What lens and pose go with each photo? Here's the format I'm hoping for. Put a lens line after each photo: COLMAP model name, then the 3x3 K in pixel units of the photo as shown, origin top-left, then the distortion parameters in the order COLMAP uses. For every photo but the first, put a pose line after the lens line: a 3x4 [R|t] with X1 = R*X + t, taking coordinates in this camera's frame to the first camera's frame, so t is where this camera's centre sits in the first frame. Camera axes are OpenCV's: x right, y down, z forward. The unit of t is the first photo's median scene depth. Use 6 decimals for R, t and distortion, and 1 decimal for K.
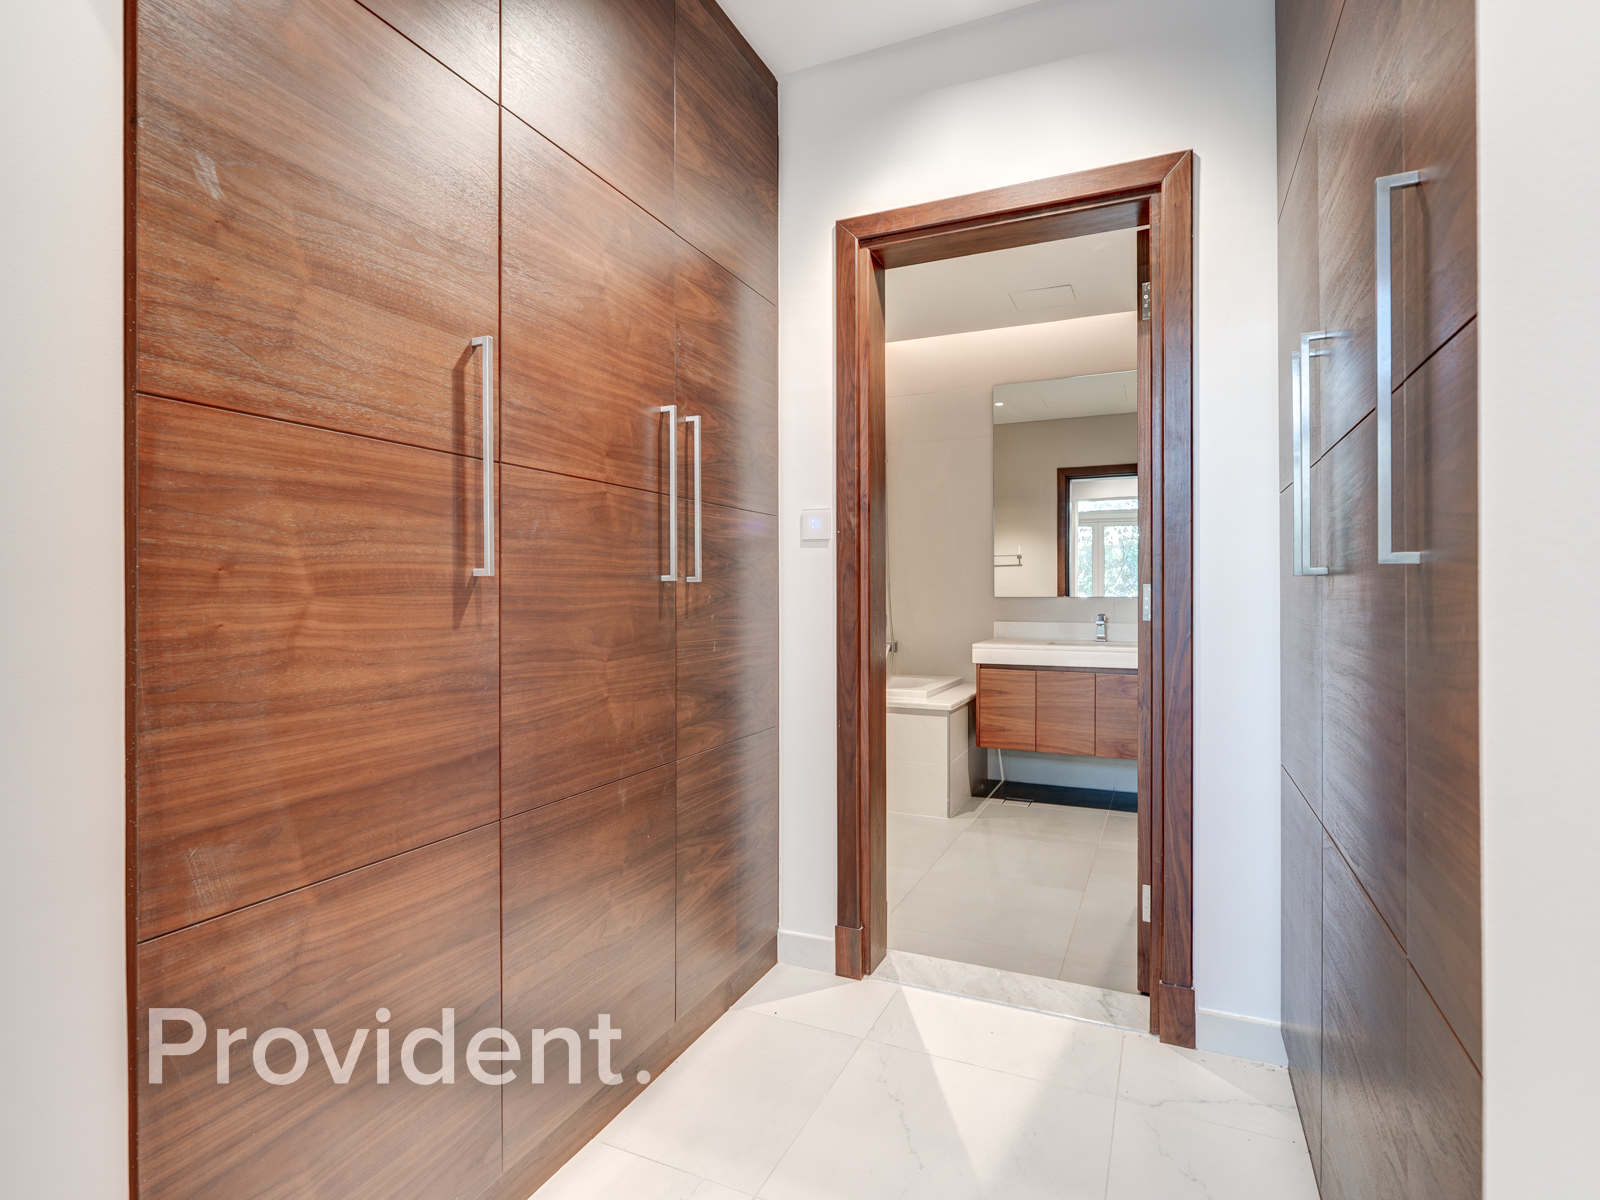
lens RADIAL K [[822.7, 0, 798.6], [0, 822.7, 593.9], [0, 0, 1]] dist [-0.000435, 0.000282]
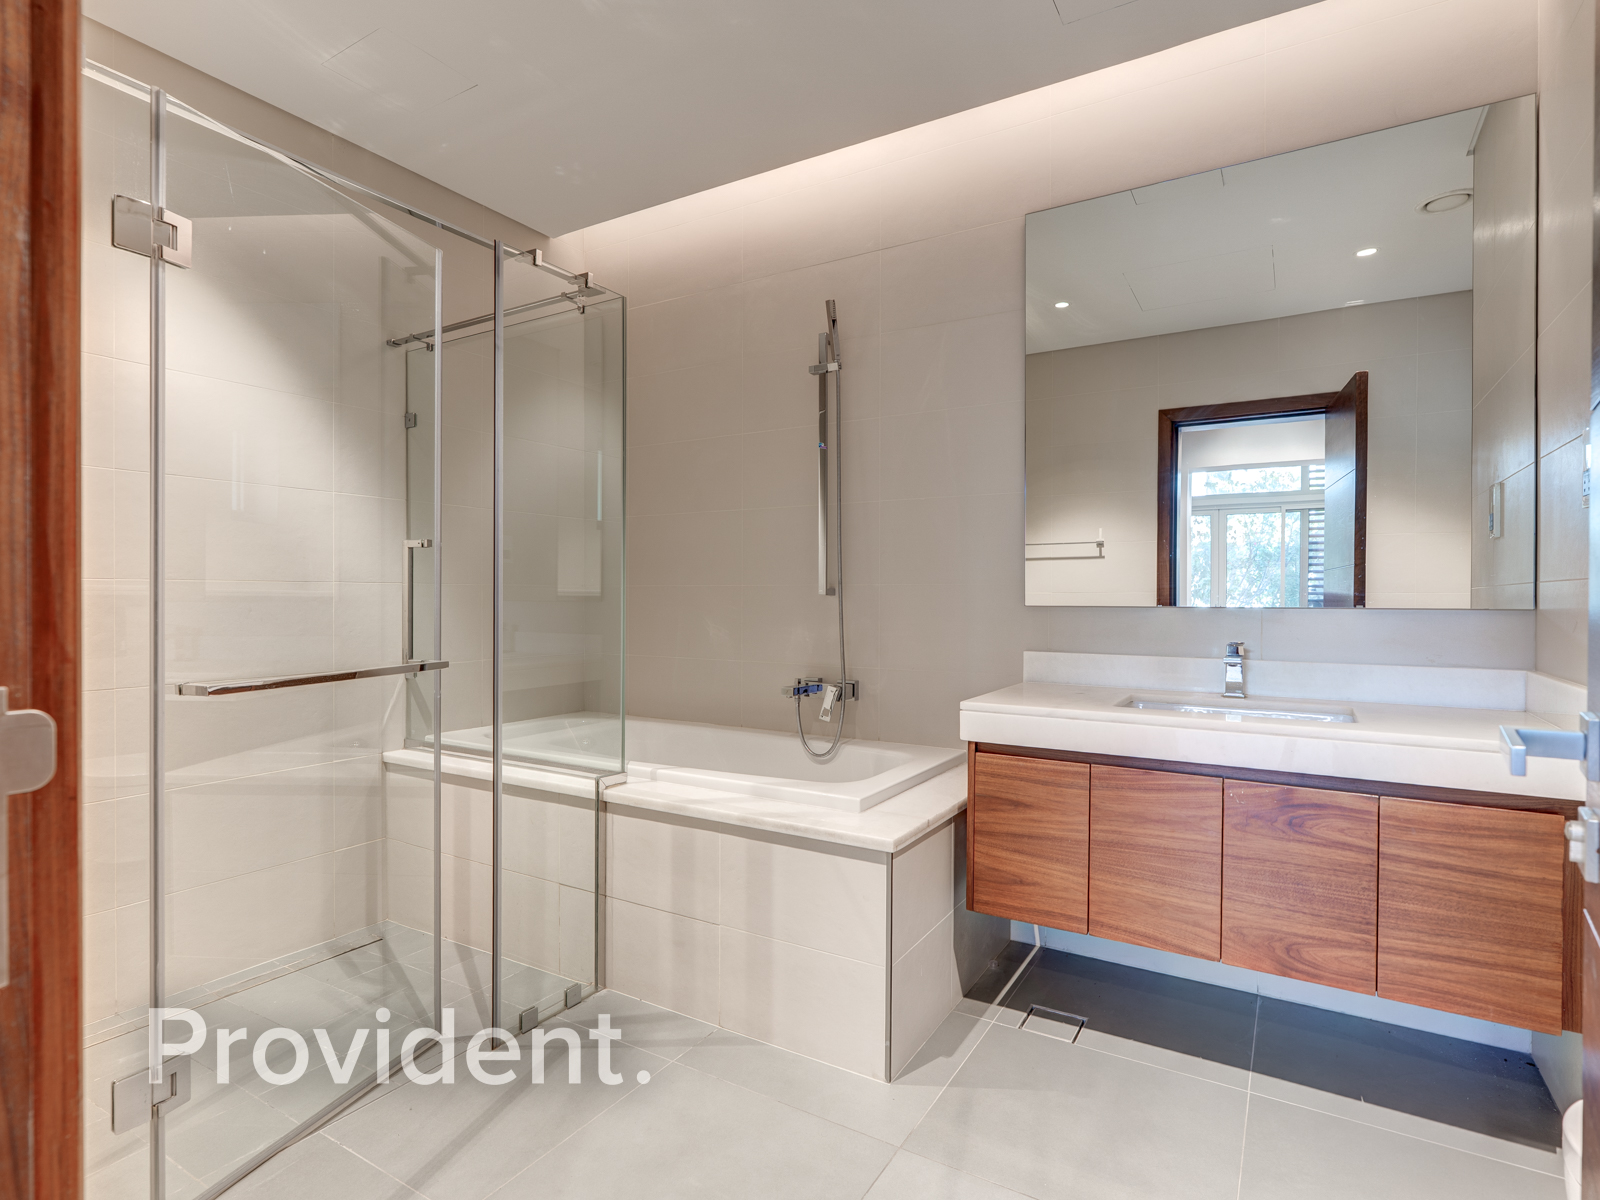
lens RADIAL K [[822.7, 0, 798.6], [0, 822.7, 593.9], [0, 0, 1]] dist [-0.000435, 0.000282]
pose [[0.992913, 0.013085, -0.118121, 0.171704], [-0.013508, 0.999905, -0.002786, -0.000760], [0.118073, 0.004362, 0.992995, 0.496507]]
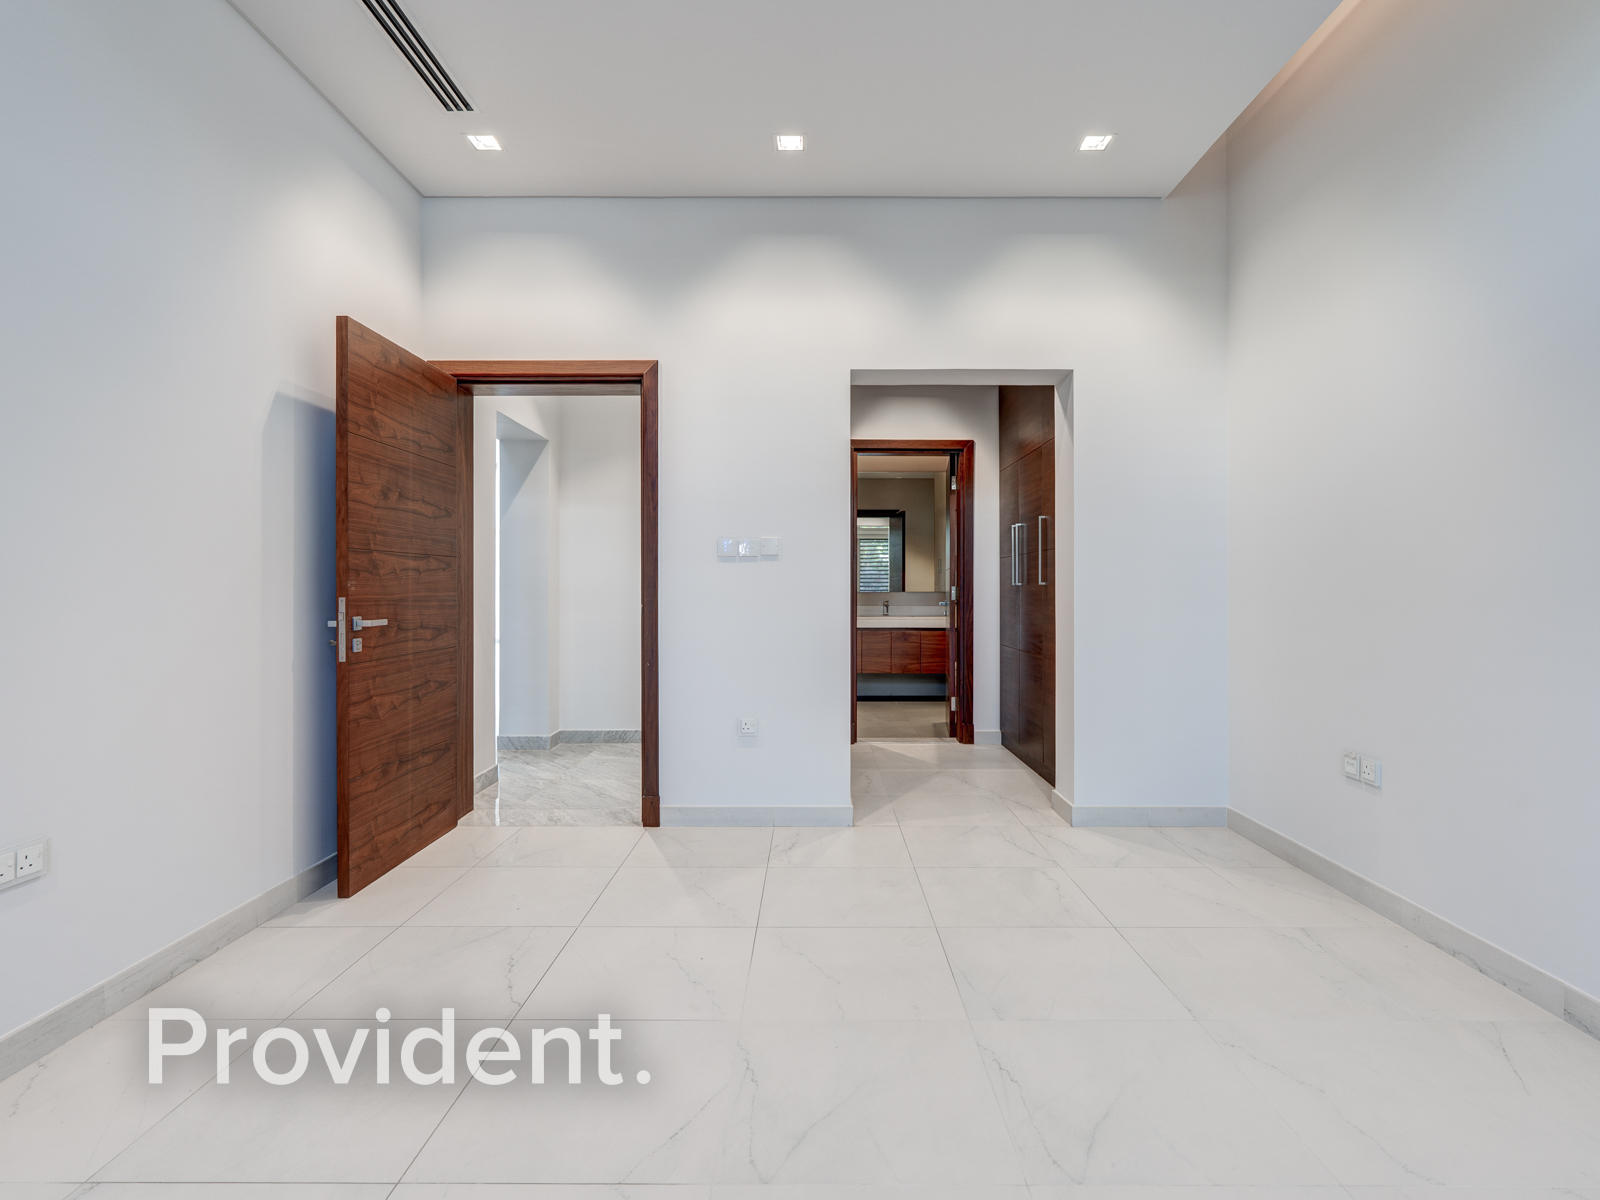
lens RADIAL K [[822.7, 0, 798.6], [0, 822.7, 593.9], [0, 0, 1]] dist [-0.000435, 0.000282]
pose [[0.917058, 0.000729, 0.398754, -0.604112], [-0.002579, 0.999988, 0.004104, 0.000871], [-0.398746, -0.004792, 0.917049, -0.692395]]
